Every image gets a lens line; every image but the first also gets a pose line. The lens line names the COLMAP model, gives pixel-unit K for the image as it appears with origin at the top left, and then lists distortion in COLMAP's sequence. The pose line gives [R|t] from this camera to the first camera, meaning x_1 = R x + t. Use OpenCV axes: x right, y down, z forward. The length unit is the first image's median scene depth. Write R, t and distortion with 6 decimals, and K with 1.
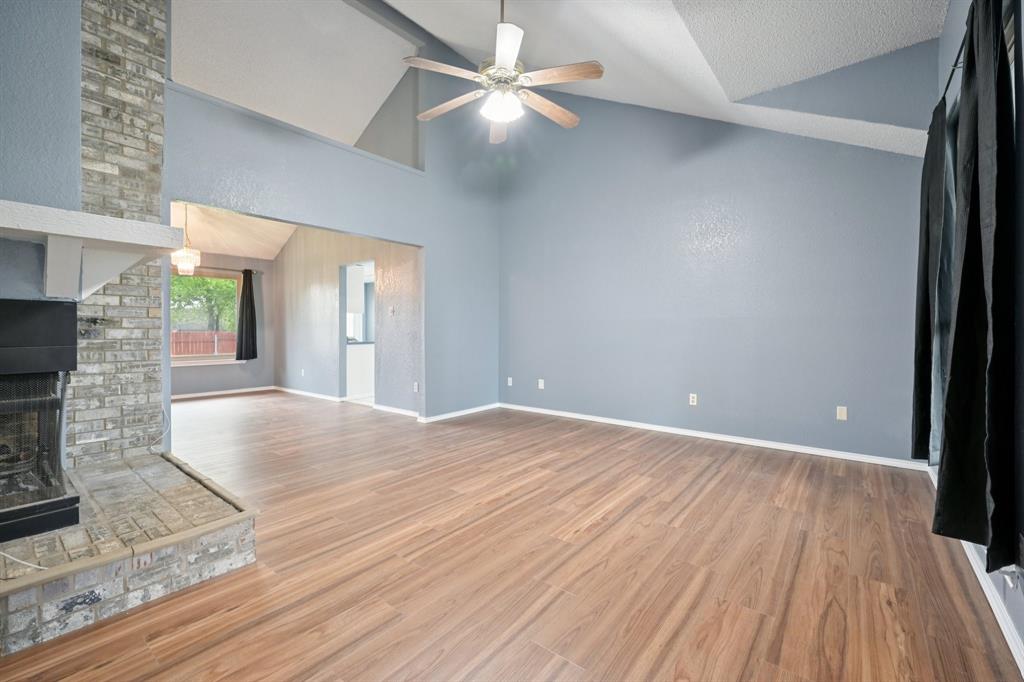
lens RADIAL K [[430.4, 0, 514.2], [0, 430.4, 331.9], [0, 0, 1]] dist [-0.003965, 0.001074]
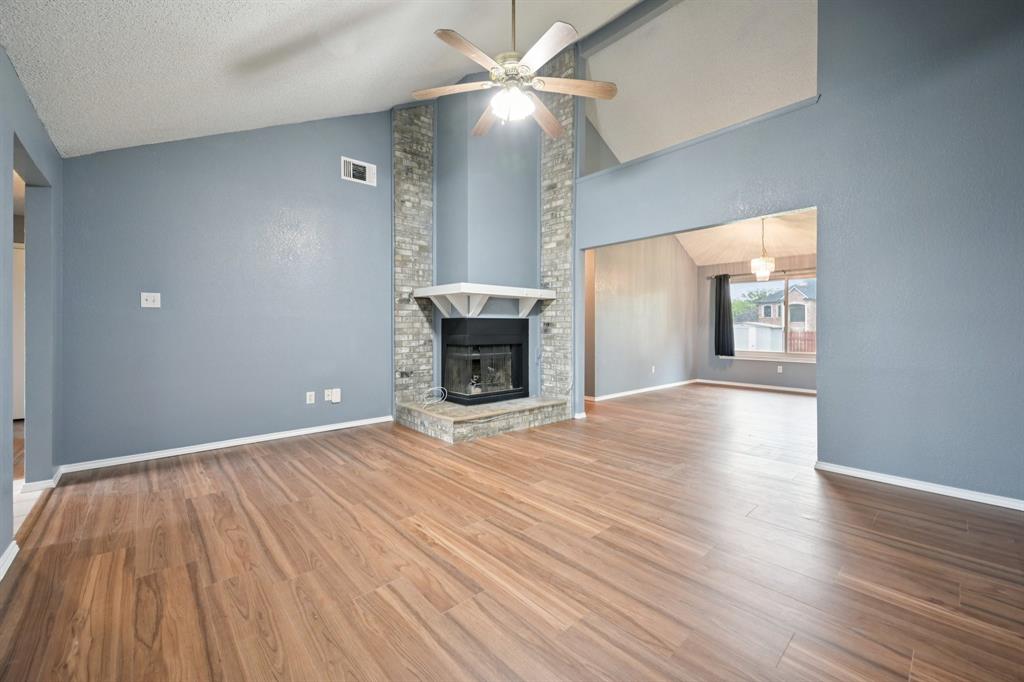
lens RADIAL K [[408.2, 0, 517.2], [0, 408.2, 327.1], [0, 0, 1]] dist [0.001120, -0.000469]
pose [[-0.155782, -0.002124, -0.987789, 0.897074], [-0.005019, 0.999986, -0.001358, -0.009340], [0.987779, 0.004746, -0.155791, 1.151922]]
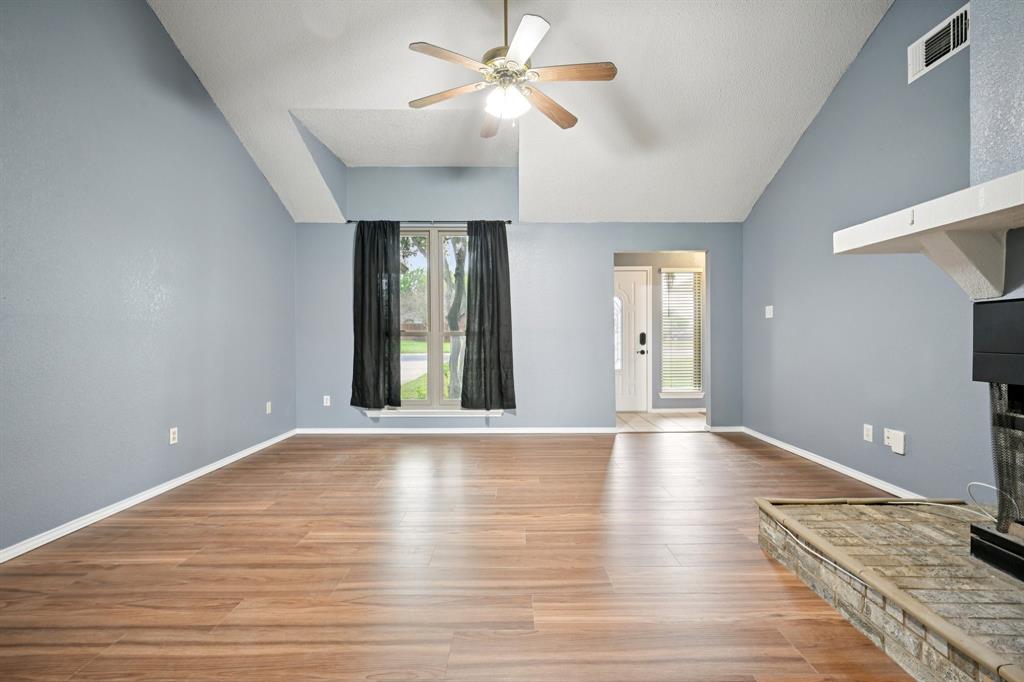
lens RADIAL K [[430.4, 0, 511.9], [0, 430.4, 338.6], [0, 0, 1]] dist [-0.003965, 0.001074]
pose [[-0.624696, 0.001822, 0.780866, -0.776071], [0.008905, 0.999949, 0.004791, -0.004730], [-0.780817, 0.009946, -0.624680, 1.580045]]
